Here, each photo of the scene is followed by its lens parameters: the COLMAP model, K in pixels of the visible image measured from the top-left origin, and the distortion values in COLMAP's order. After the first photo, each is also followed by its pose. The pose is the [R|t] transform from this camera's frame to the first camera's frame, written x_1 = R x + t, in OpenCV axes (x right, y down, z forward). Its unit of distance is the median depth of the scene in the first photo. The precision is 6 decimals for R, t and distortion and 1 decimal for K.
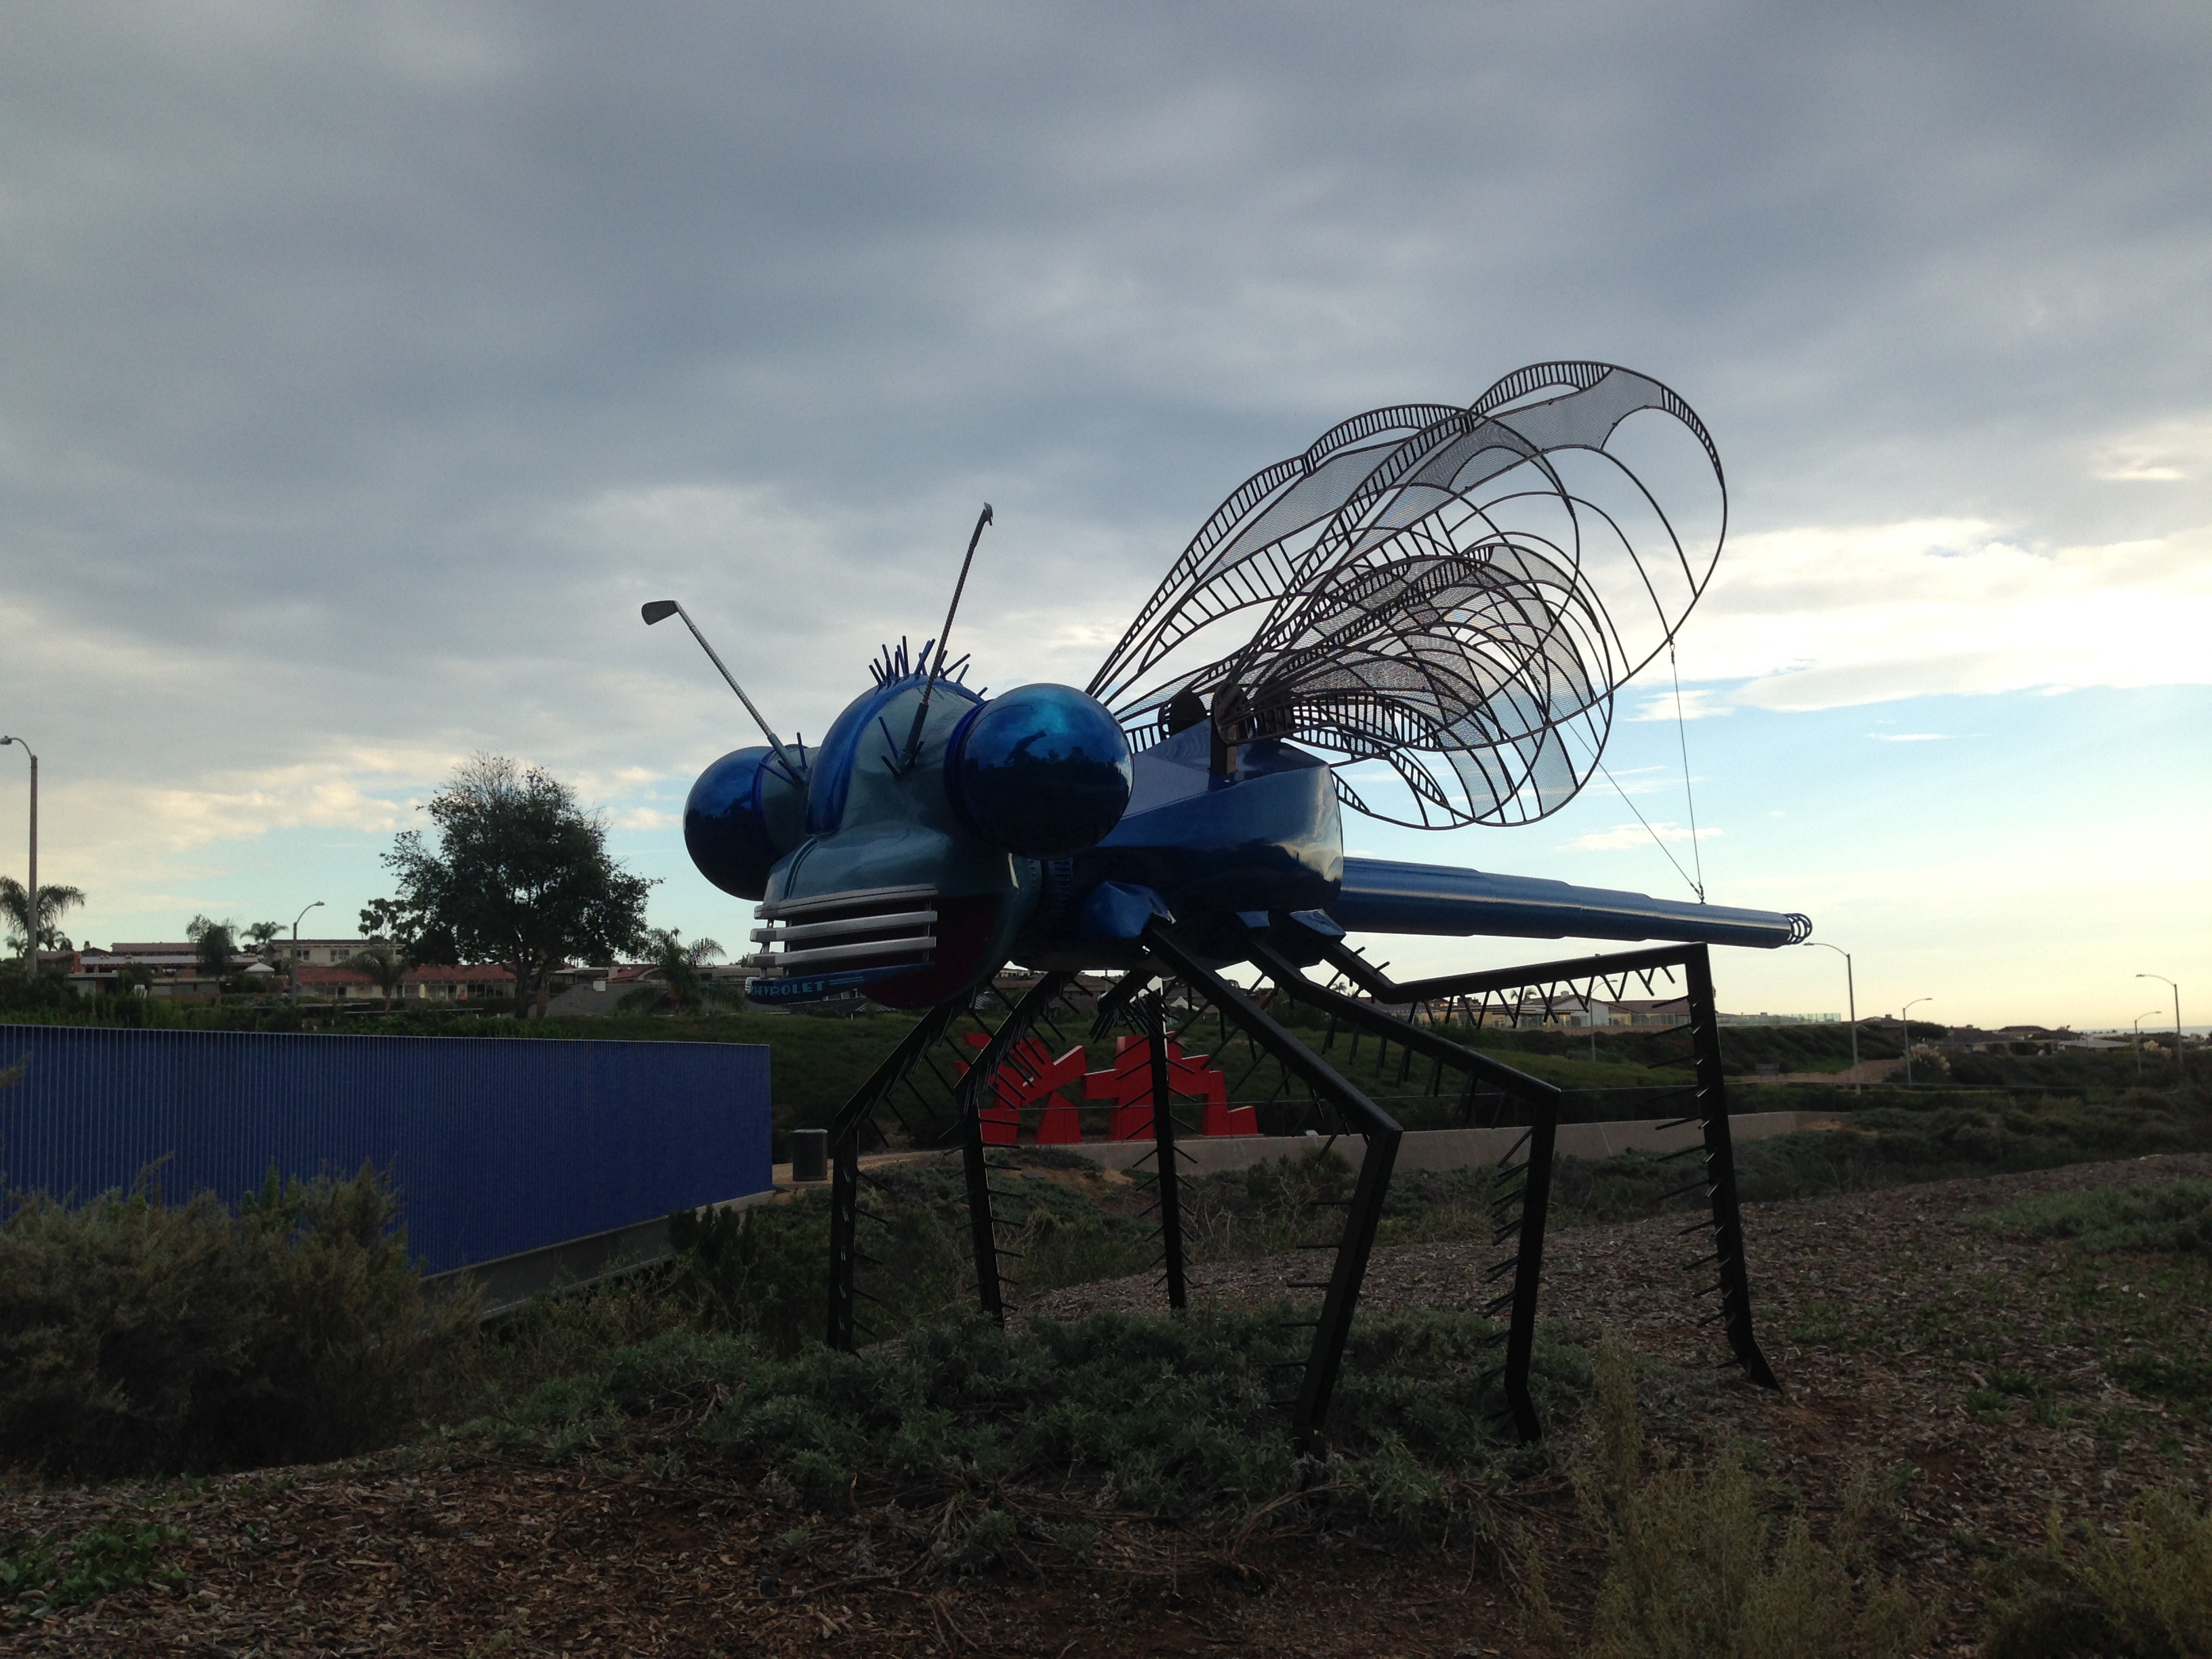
lens RADIAL K [[2120.1, 0, 1106.9], [0, 2120.1, 828.9], [0, 0, 1]] dist [0.059774, 0.000000]
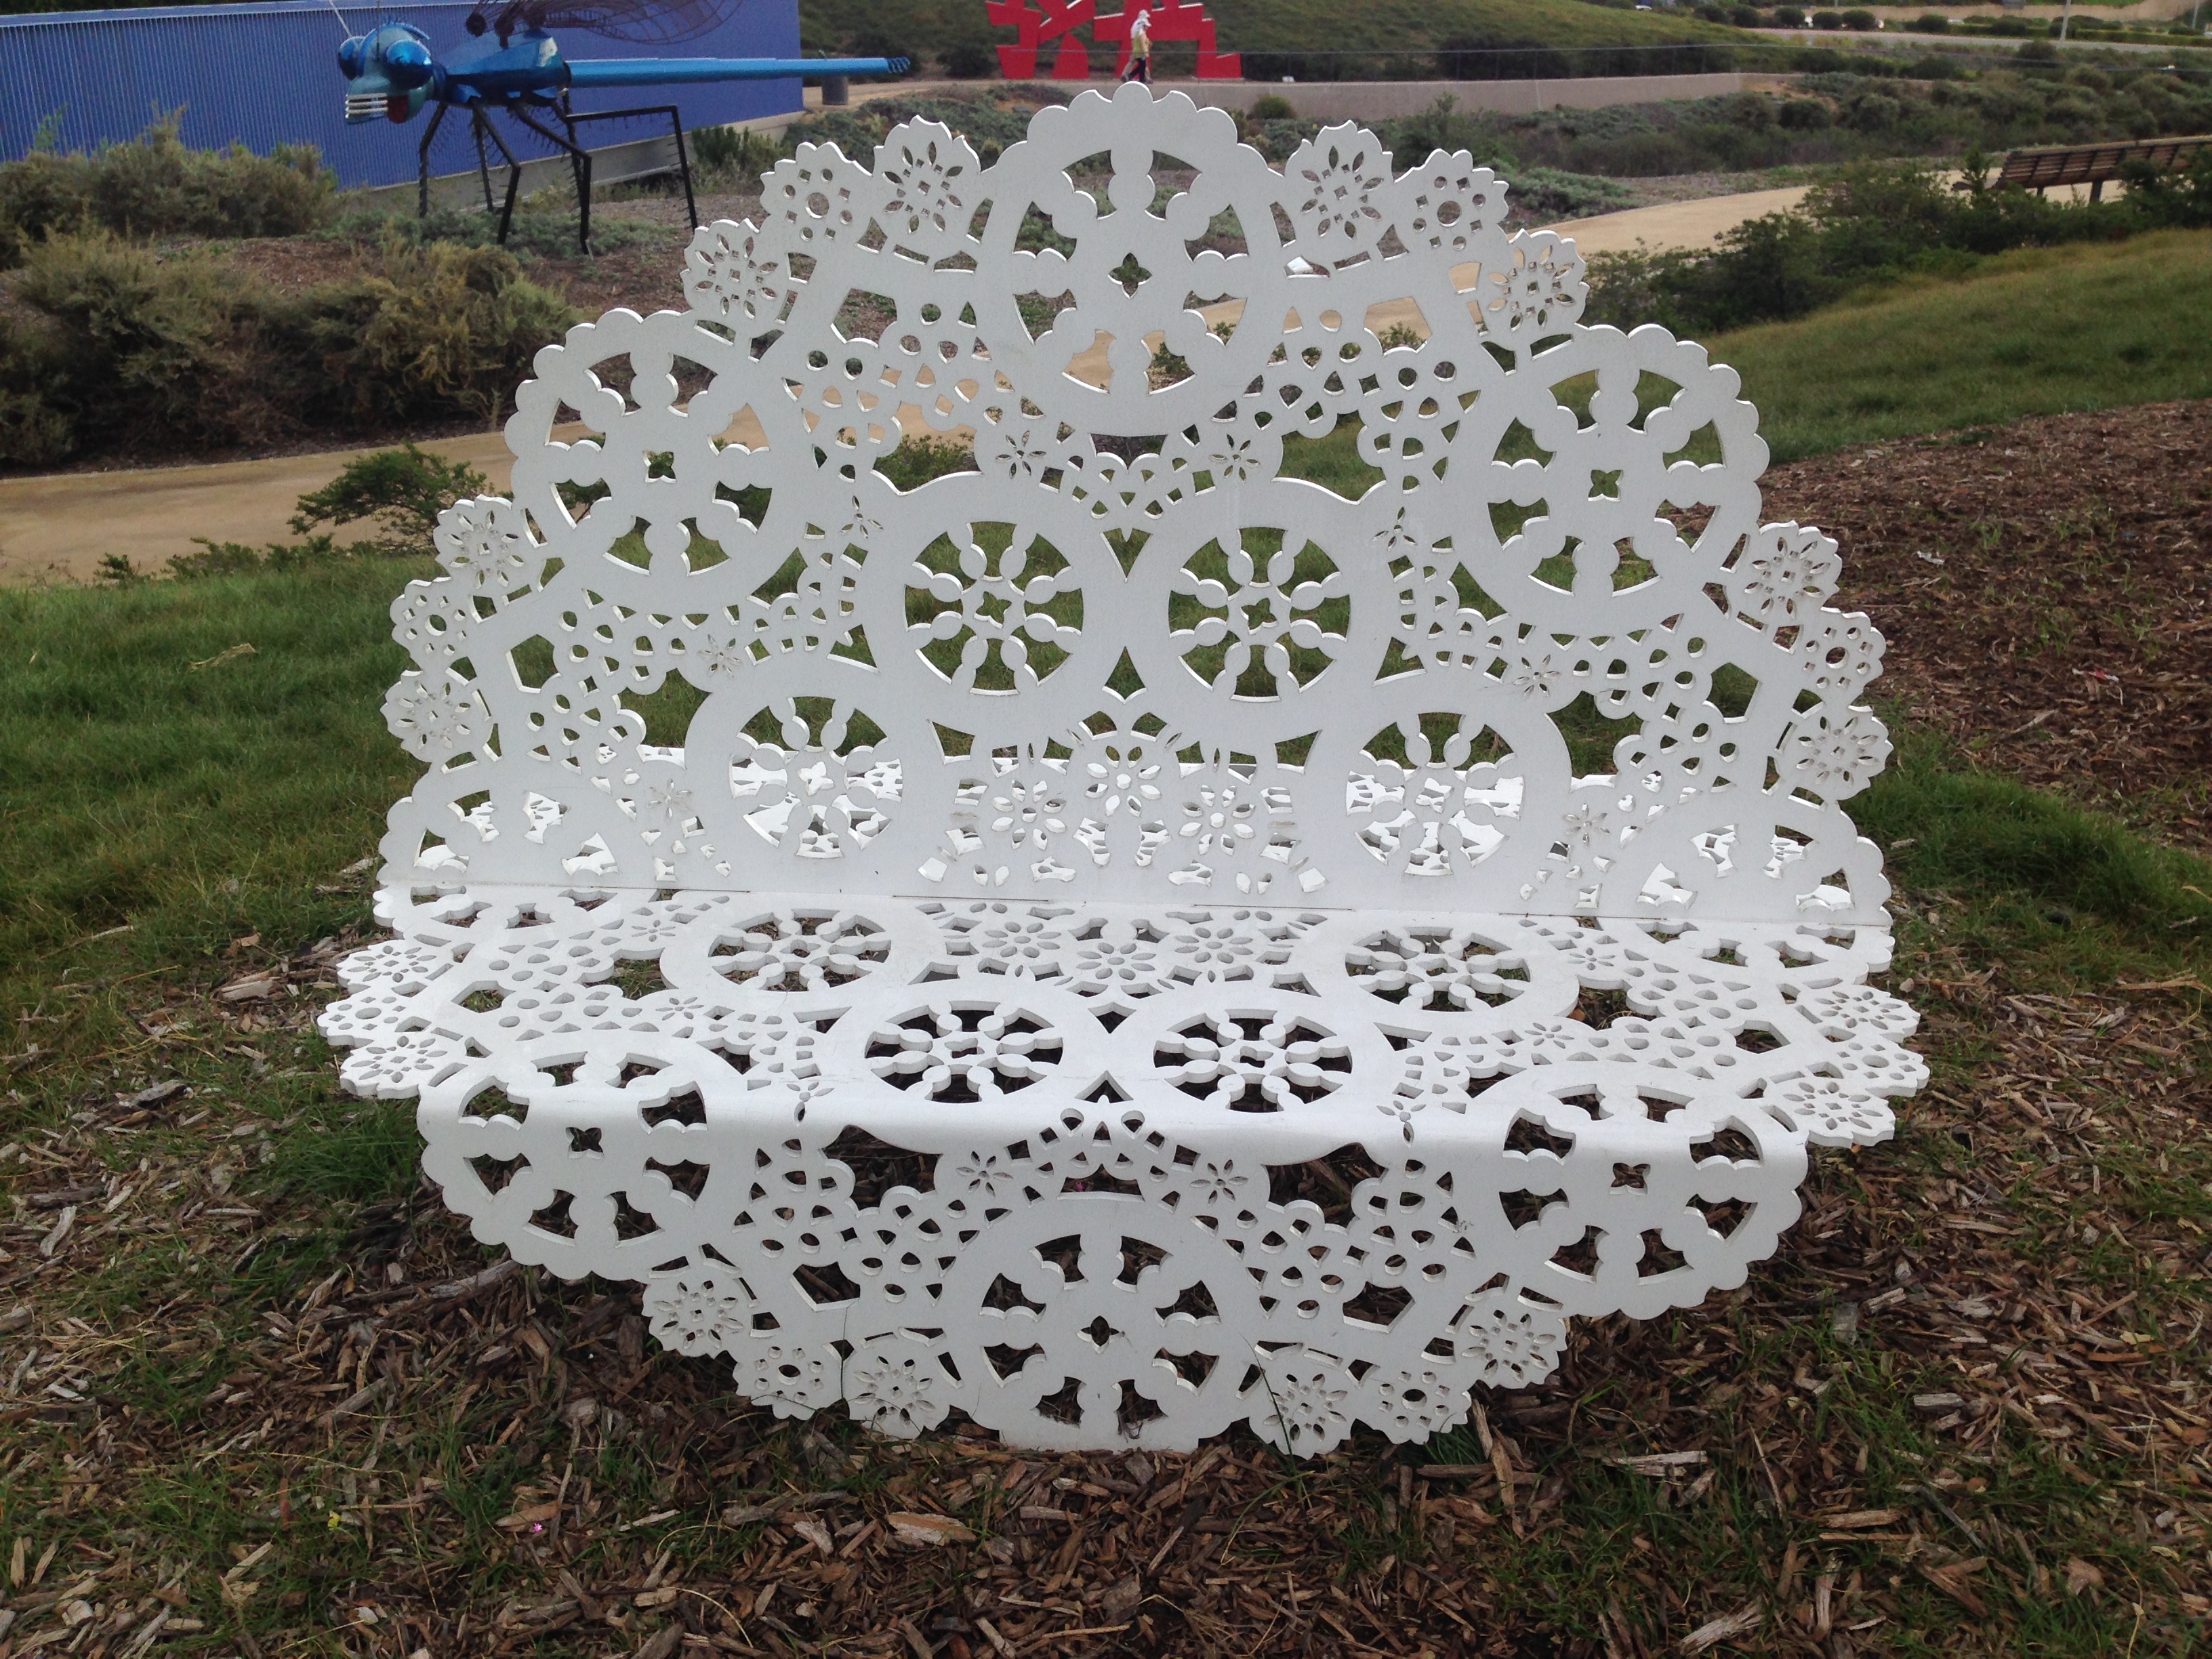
lens RADIAL K [[2120.1, 0, 1106.0], [0, 2120.1, 830.4], [0, 0, 1]] dist [0.059774, 0.000000]
pose [[0.989984, 0.084461, -0.113129, 1.139651], [-0.019102, 0.874077, 0.485412, -0.466171], [0.139882, -0.478389, 0.866936, -1.825458]]
